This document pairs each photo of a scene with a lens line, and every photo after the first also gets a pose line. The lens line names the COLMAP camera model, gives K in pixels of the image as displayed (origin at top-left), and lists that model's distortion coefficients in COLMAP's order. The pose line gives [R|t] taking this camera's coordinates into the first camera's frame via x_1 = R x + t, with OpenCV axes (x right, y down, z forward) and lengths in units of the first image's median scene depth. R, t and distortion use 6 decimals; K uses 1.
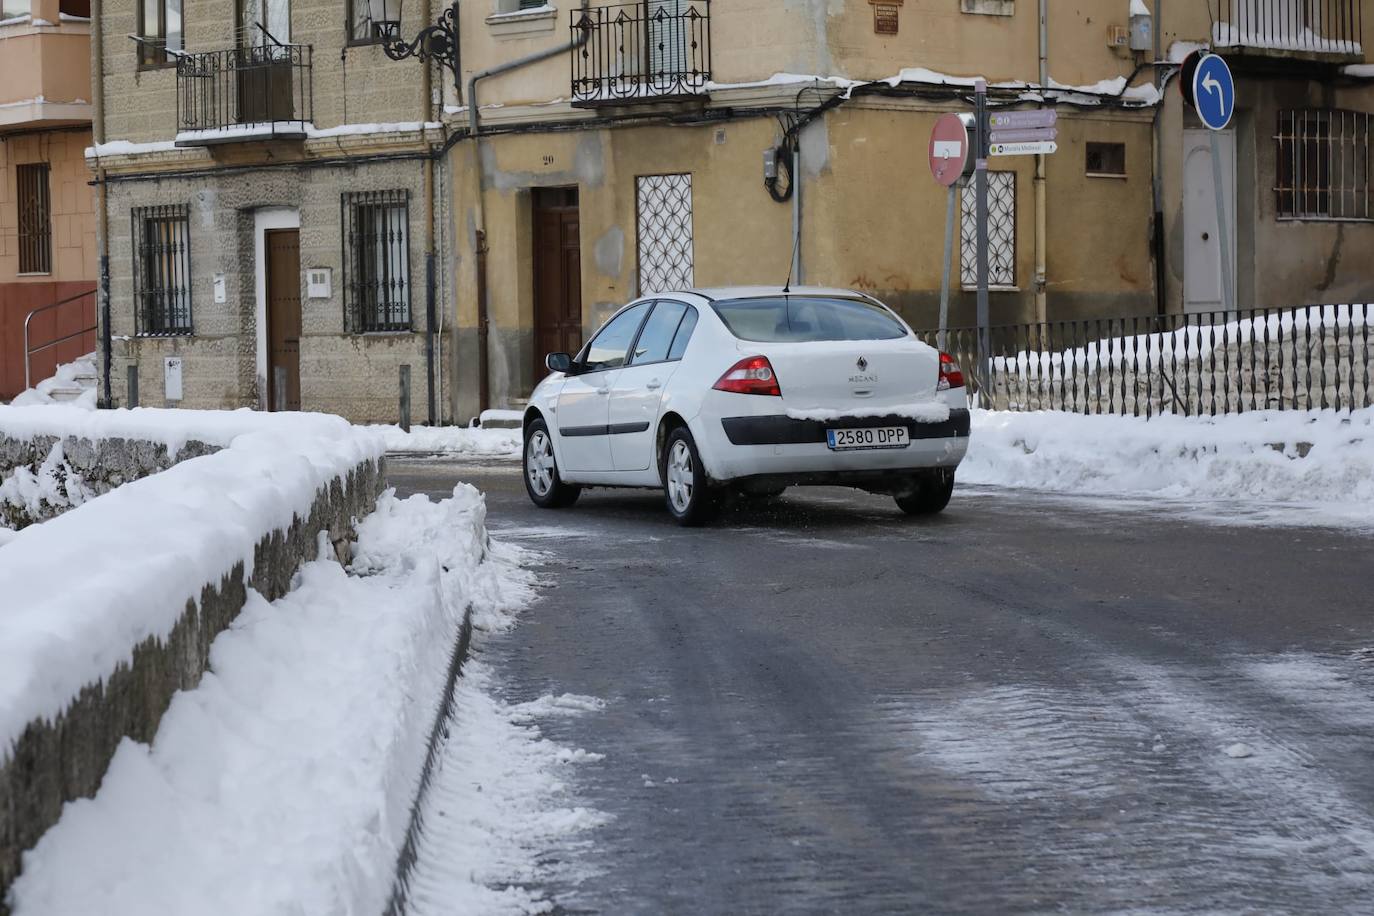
lens RADIAL K [[3702.2, 0, 687.0], [0, 3702.2, 458.0], [0, 0, 1]] dist [0.043712, -0.908482]
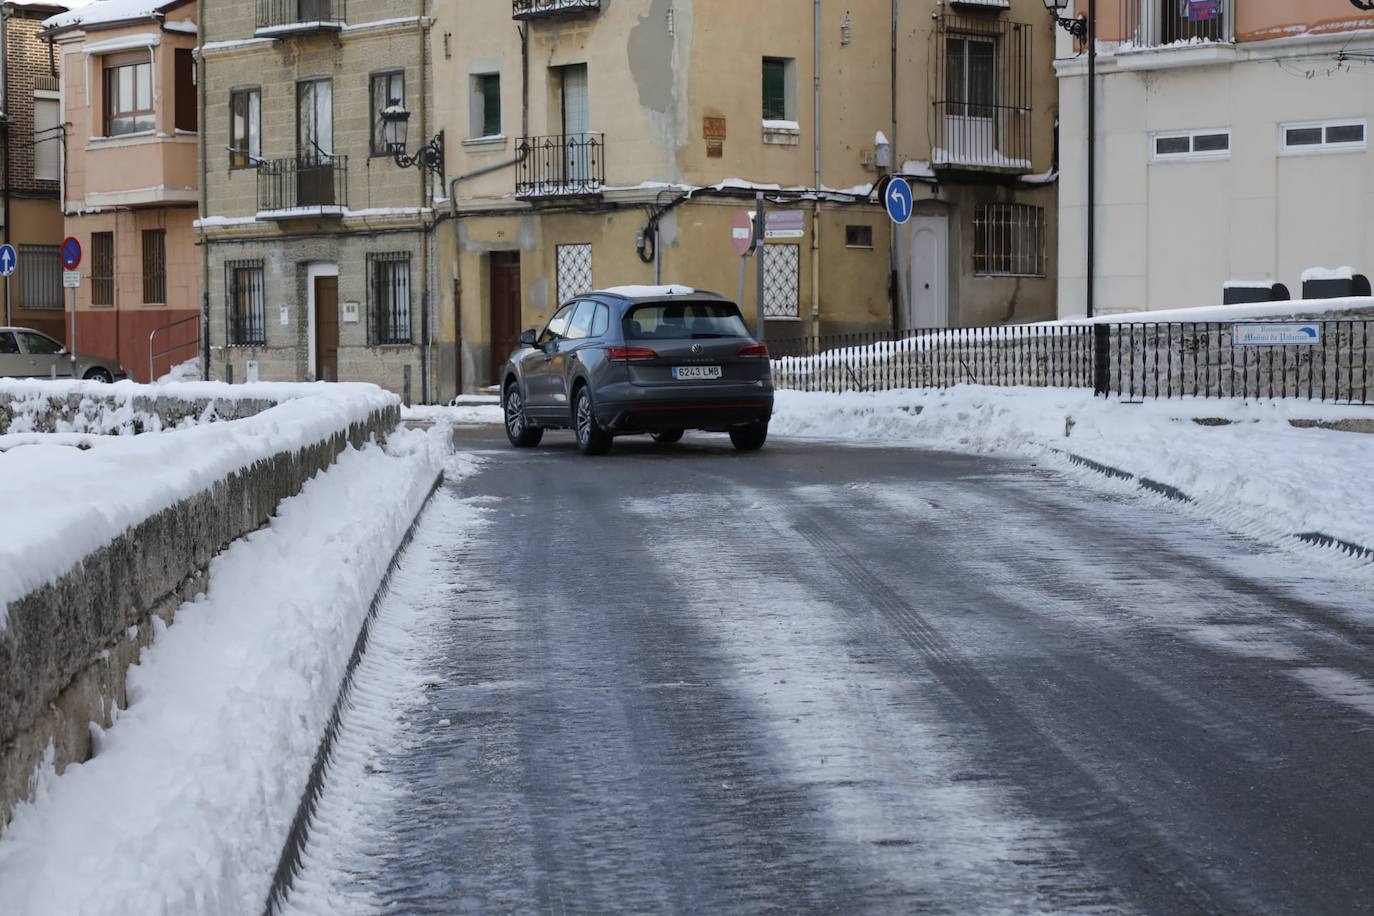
lens RADIAL K [[3702.2, 0, 687.0], [0, 3702.2, 458.0], [0, 0, 1]] dist [0.043712, -0.908482]
pose [[0.999970, 0.007325, 0.002696, 0.036426], [-0.007301, 0.999935, -0.008784, 0.026039], [-0.002760, 0.008764, 0.999958, -0.541292]]
